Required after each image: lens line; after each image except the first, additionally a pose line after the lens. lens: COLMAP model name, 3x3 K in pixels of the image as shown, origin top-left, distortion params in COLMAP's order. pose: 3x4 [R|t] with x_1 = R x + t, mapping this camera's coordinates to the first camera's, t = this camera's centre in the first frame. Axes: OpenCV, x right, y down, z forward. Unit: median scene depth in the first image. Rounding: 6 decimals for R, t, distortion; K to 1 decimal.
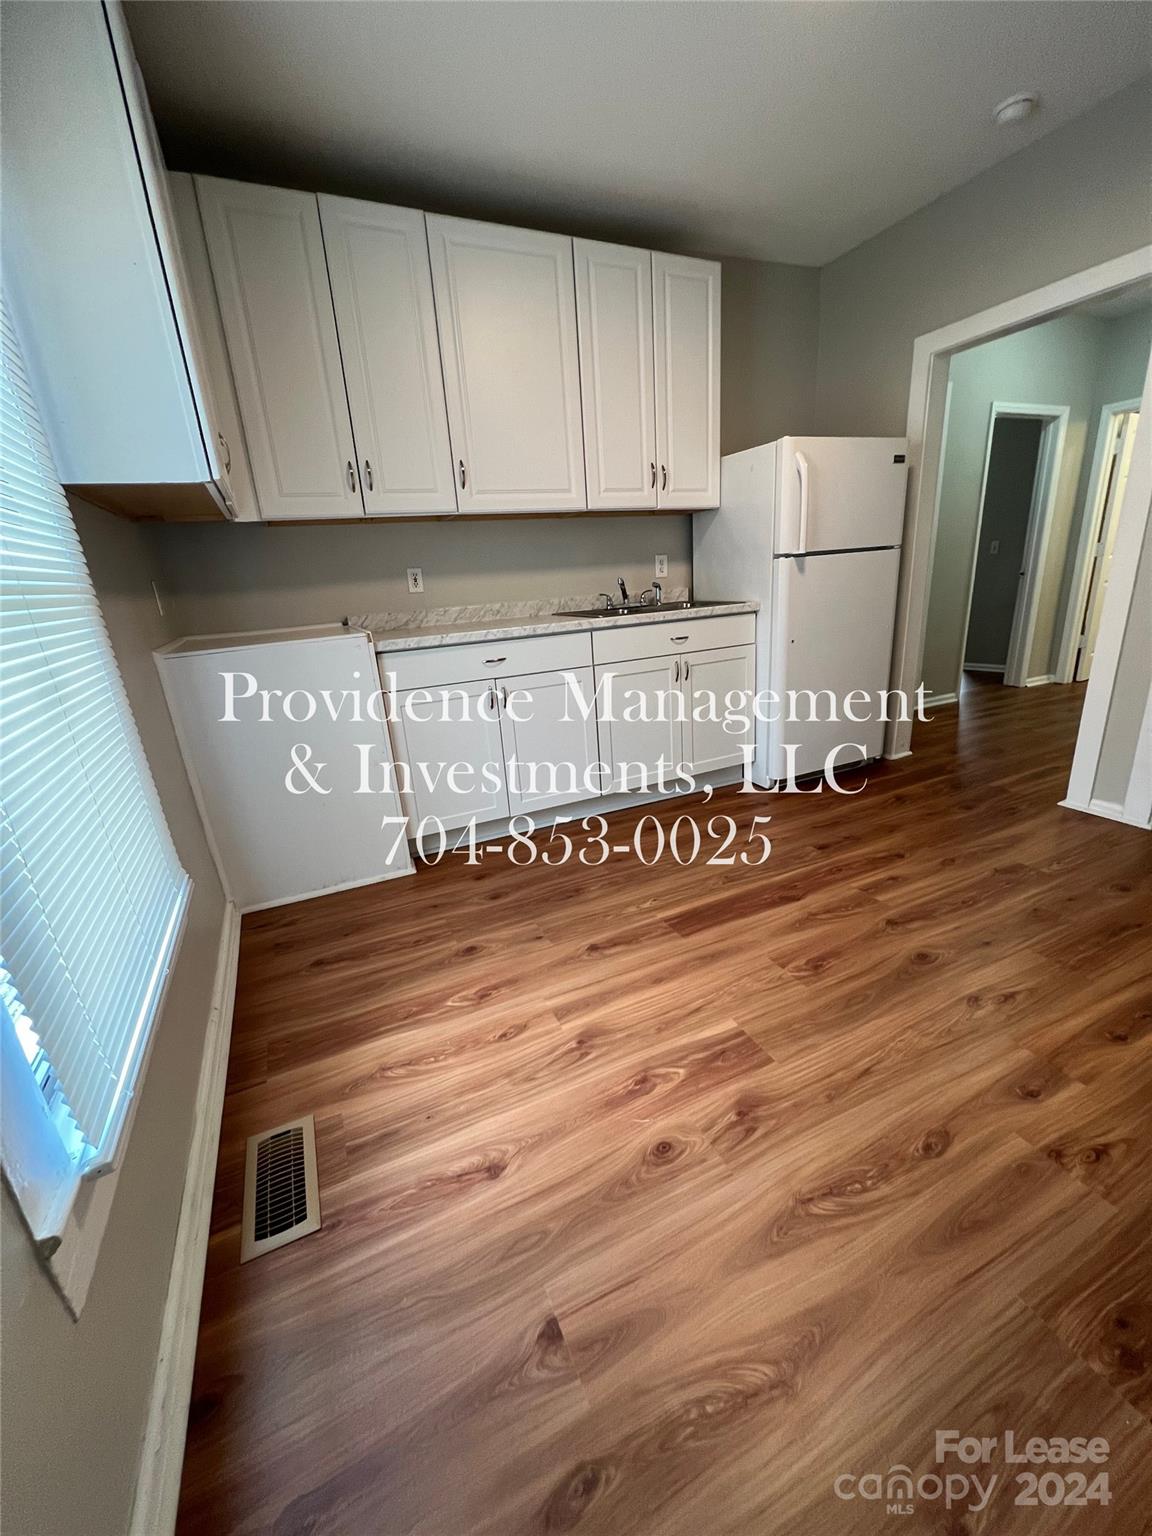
lens RADIAL K [[617.2, 0, 573.9], [0, 617.2, 766.3], [0, 0, 1]] dist [-0.000153, 0.000009]
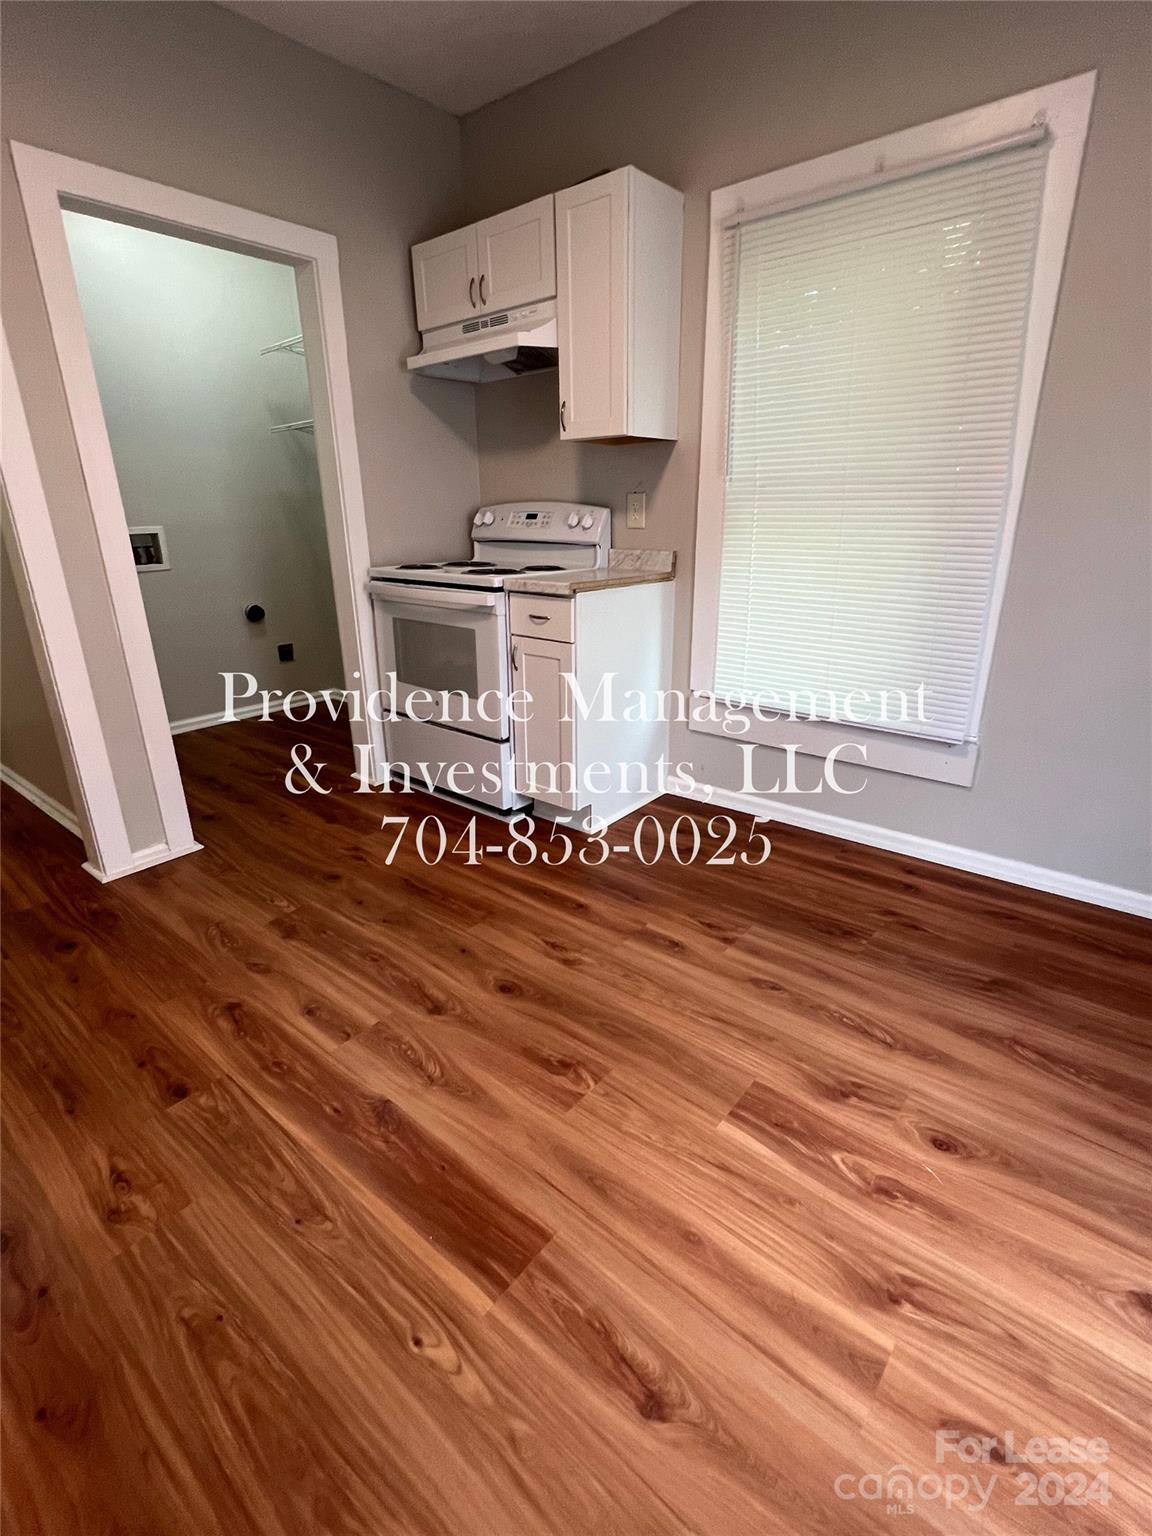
lens RADIAL K [[725.1, 0, 576.1], [0, 725.1, 767.3], [0, 0, 1]] dist [0.000913, 0.000291]
pose [[-0.429210, -0.242176, 0.870132, -0.343538], [0.318569, 0.860878, 0.396741, -0.387394], [-0.845158, 0.447483, -0.292348, 1.203258]]
